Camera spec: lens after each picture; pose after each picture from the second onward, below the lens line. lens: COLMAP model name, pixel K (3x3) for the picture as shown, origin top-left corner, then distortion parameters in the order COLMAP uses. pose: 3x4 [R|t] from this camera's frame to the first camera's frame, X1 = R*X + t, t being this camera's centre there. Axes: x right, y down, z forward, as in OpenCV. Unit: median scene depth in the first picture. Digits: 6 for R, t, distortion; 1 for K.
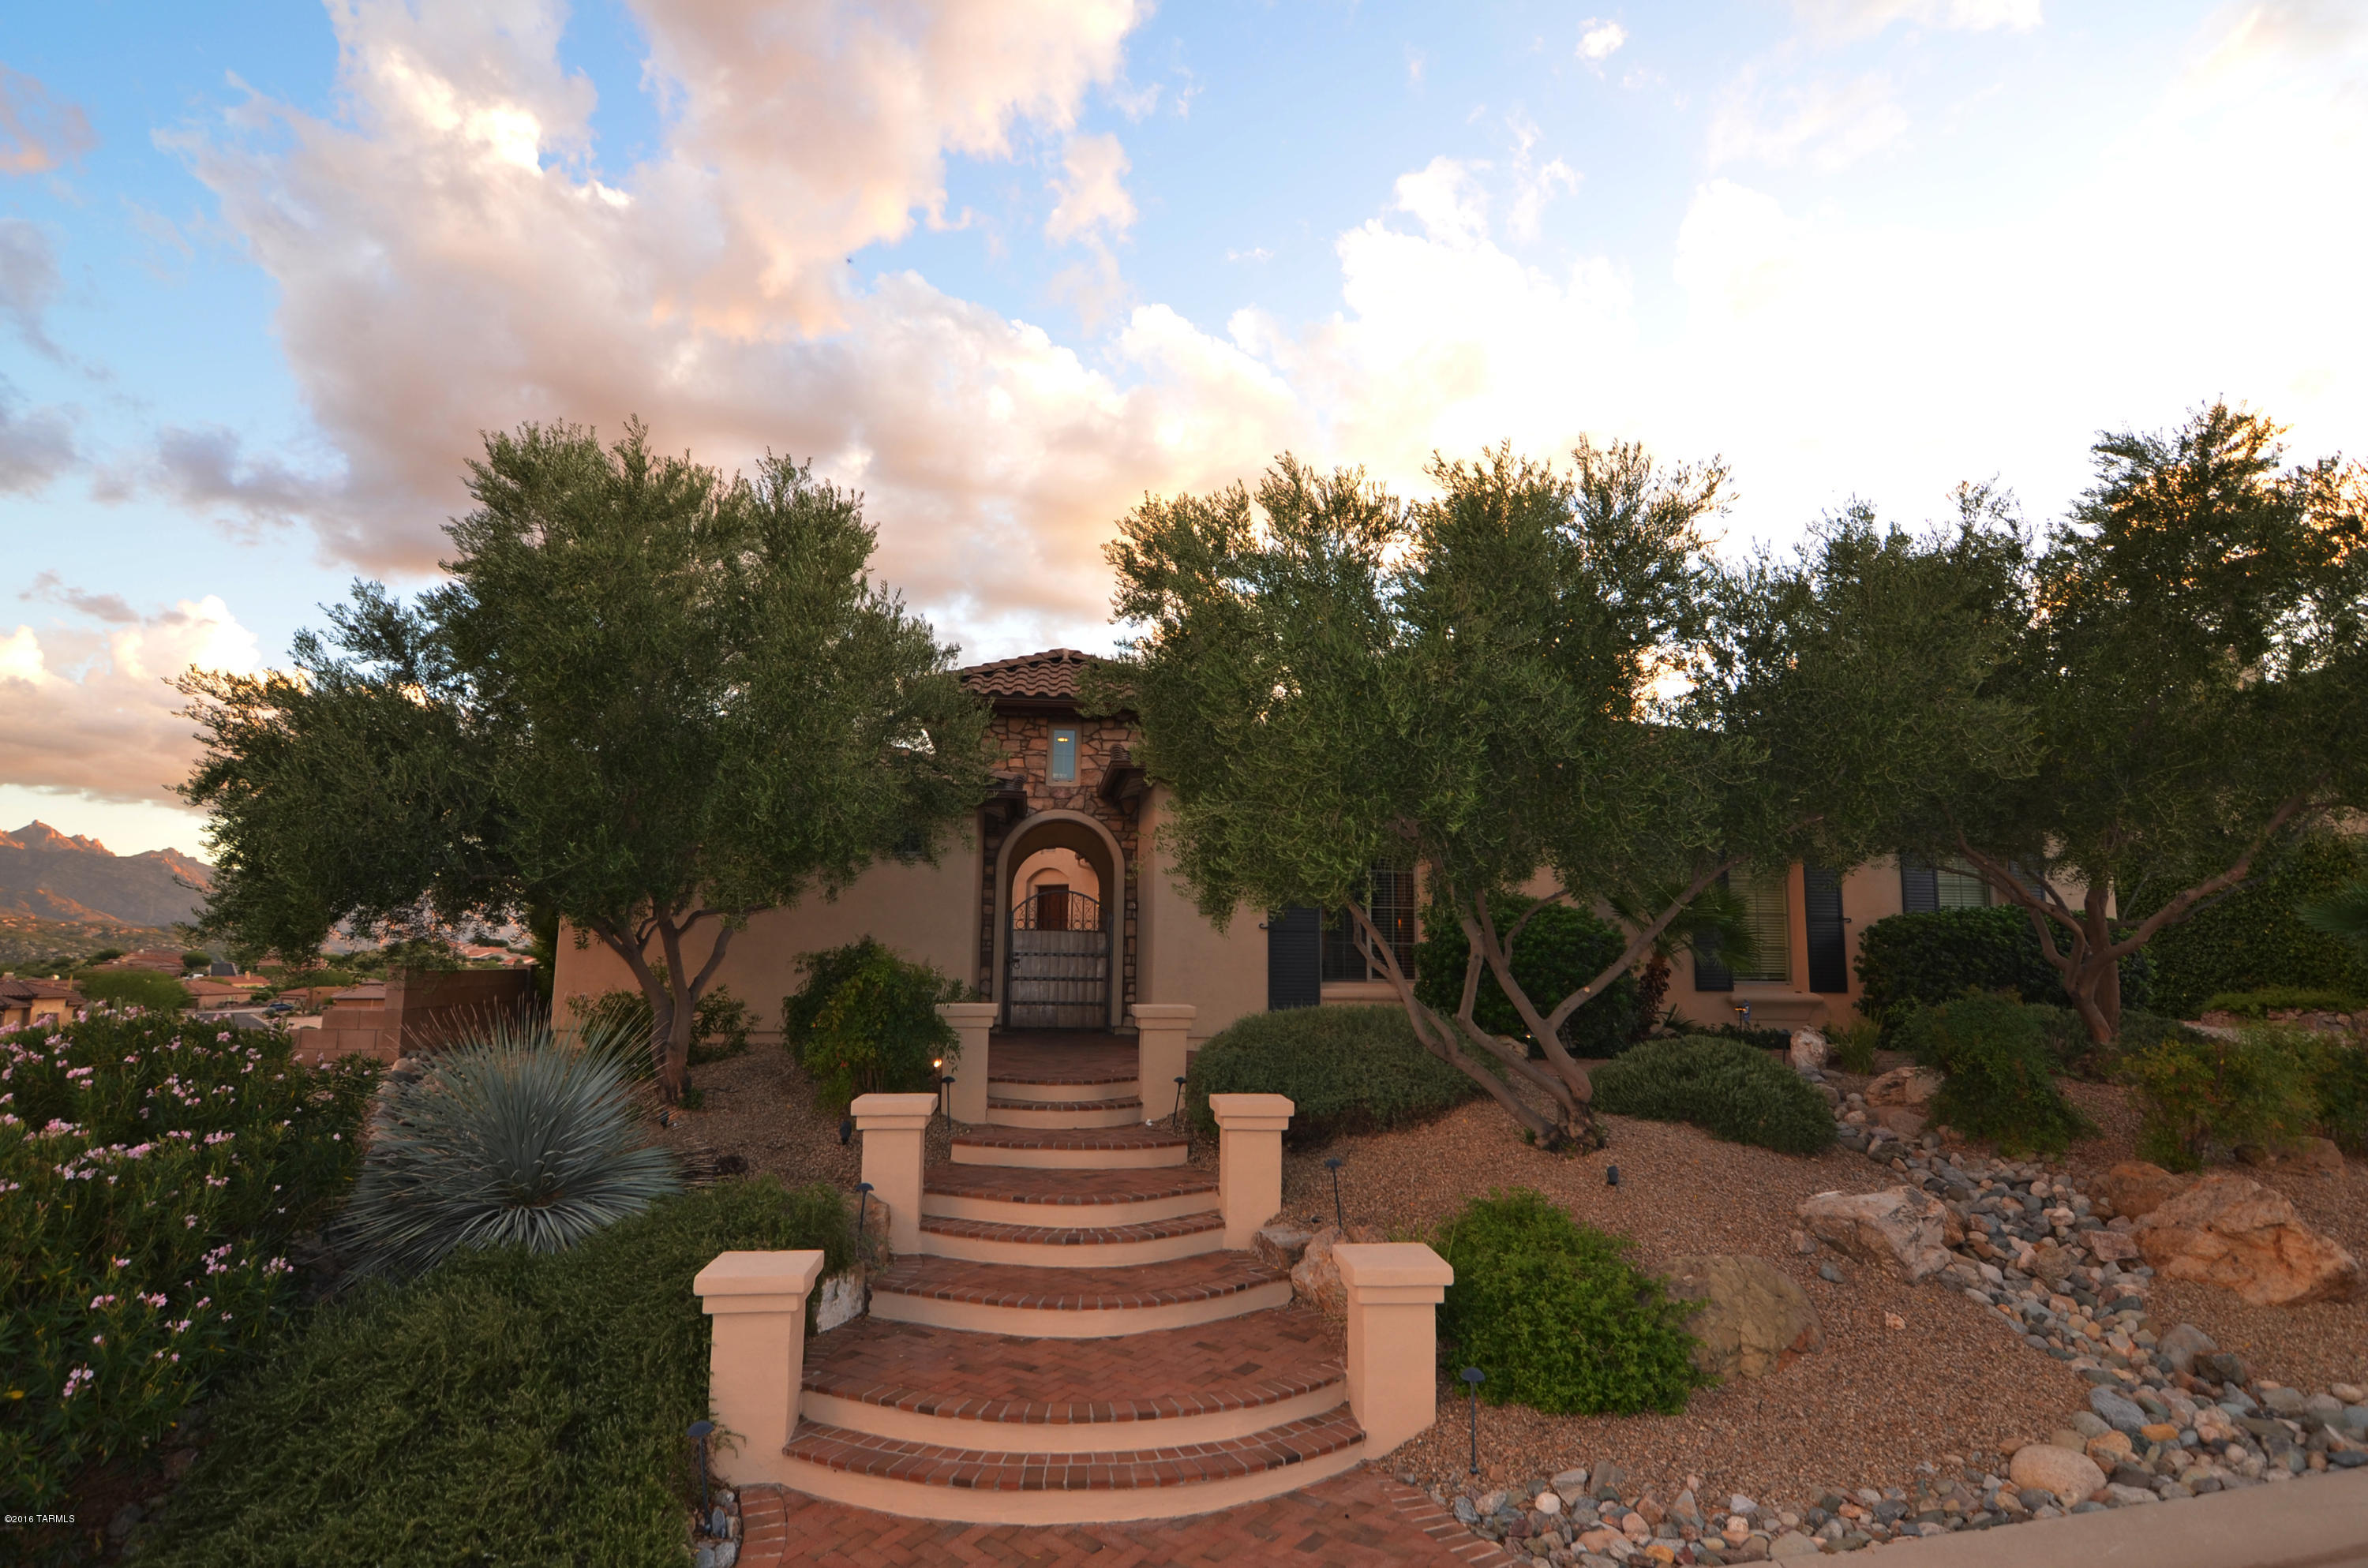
lens RADIAL K [[1209.2, 0, 1184.0], [0, 1209.2, 784.0], [0, 0, 1]] dist [-0.002737, -0.007933]
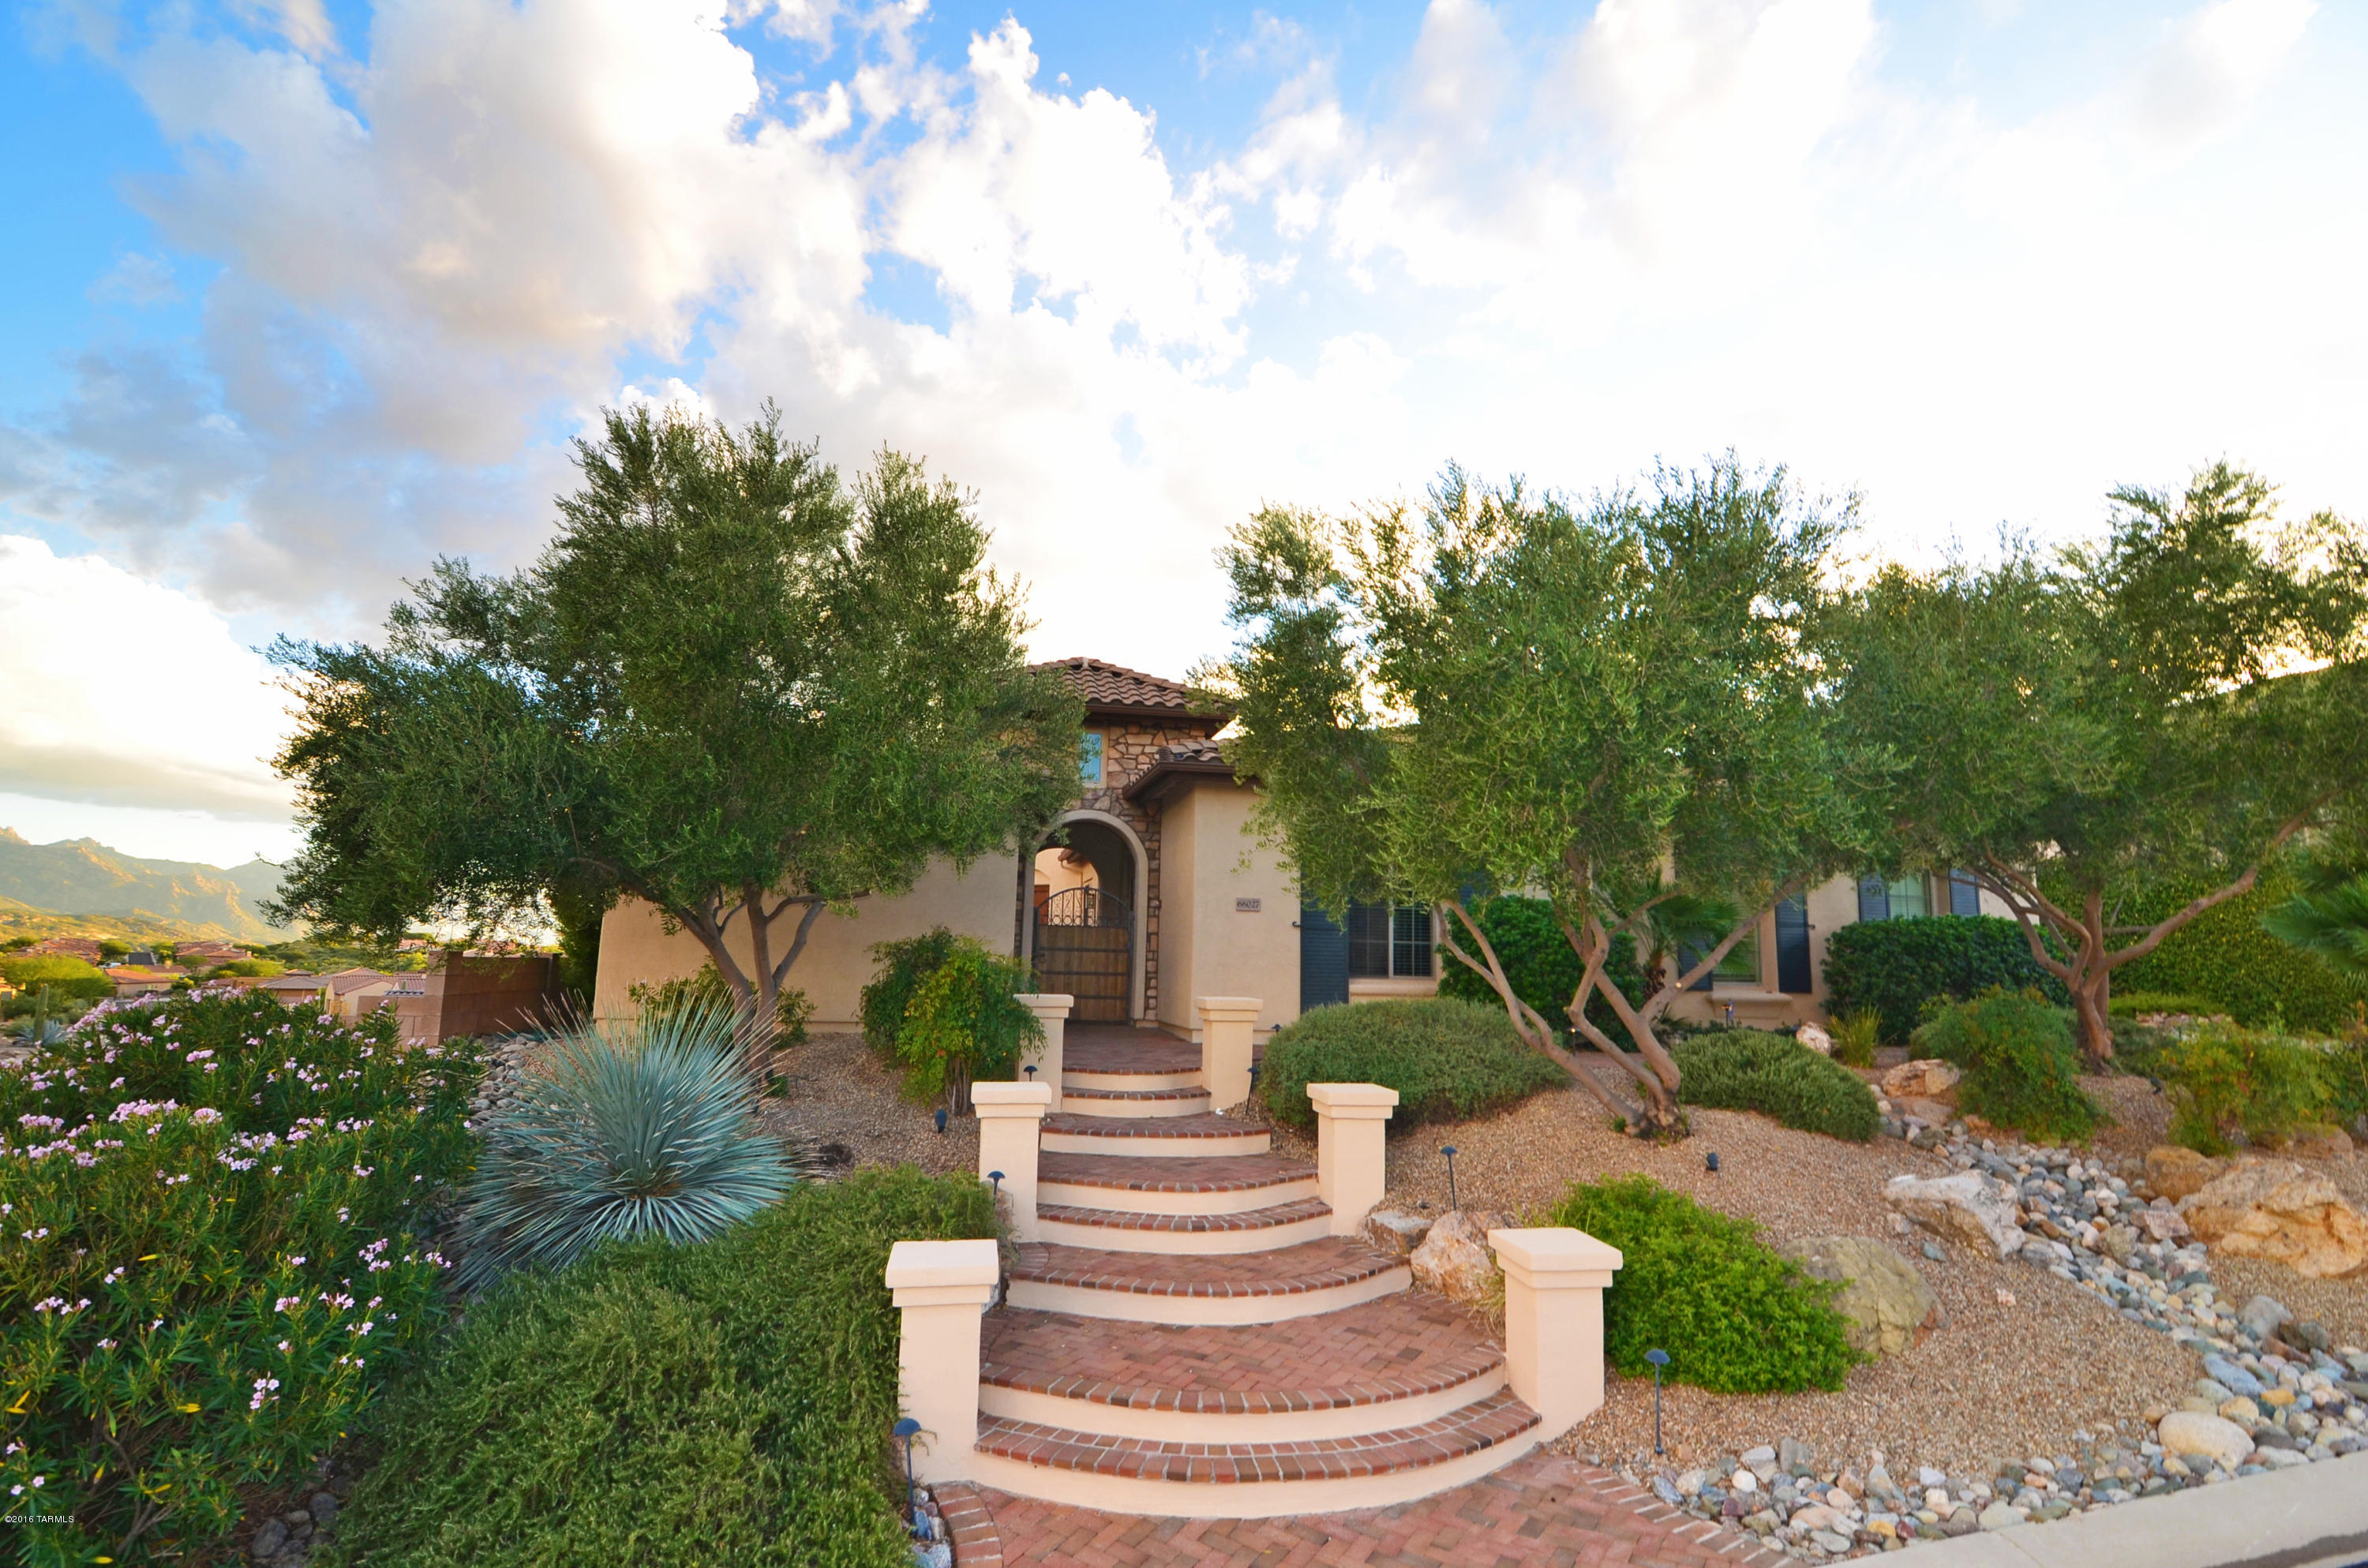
lens RADIAL K [[1125.3, 0, 1184.0], [0, 1125.3, 784.0], [0, 0, 1]] dist [-0.007175, -0.005808]
pose [[0.996840, 0.023402, 0.075906, -0.222116], [-0.022482, 0.999663, -0.012960, 0.022169], [-0.076184, 0.011213, 0.997031, 0.069003]]
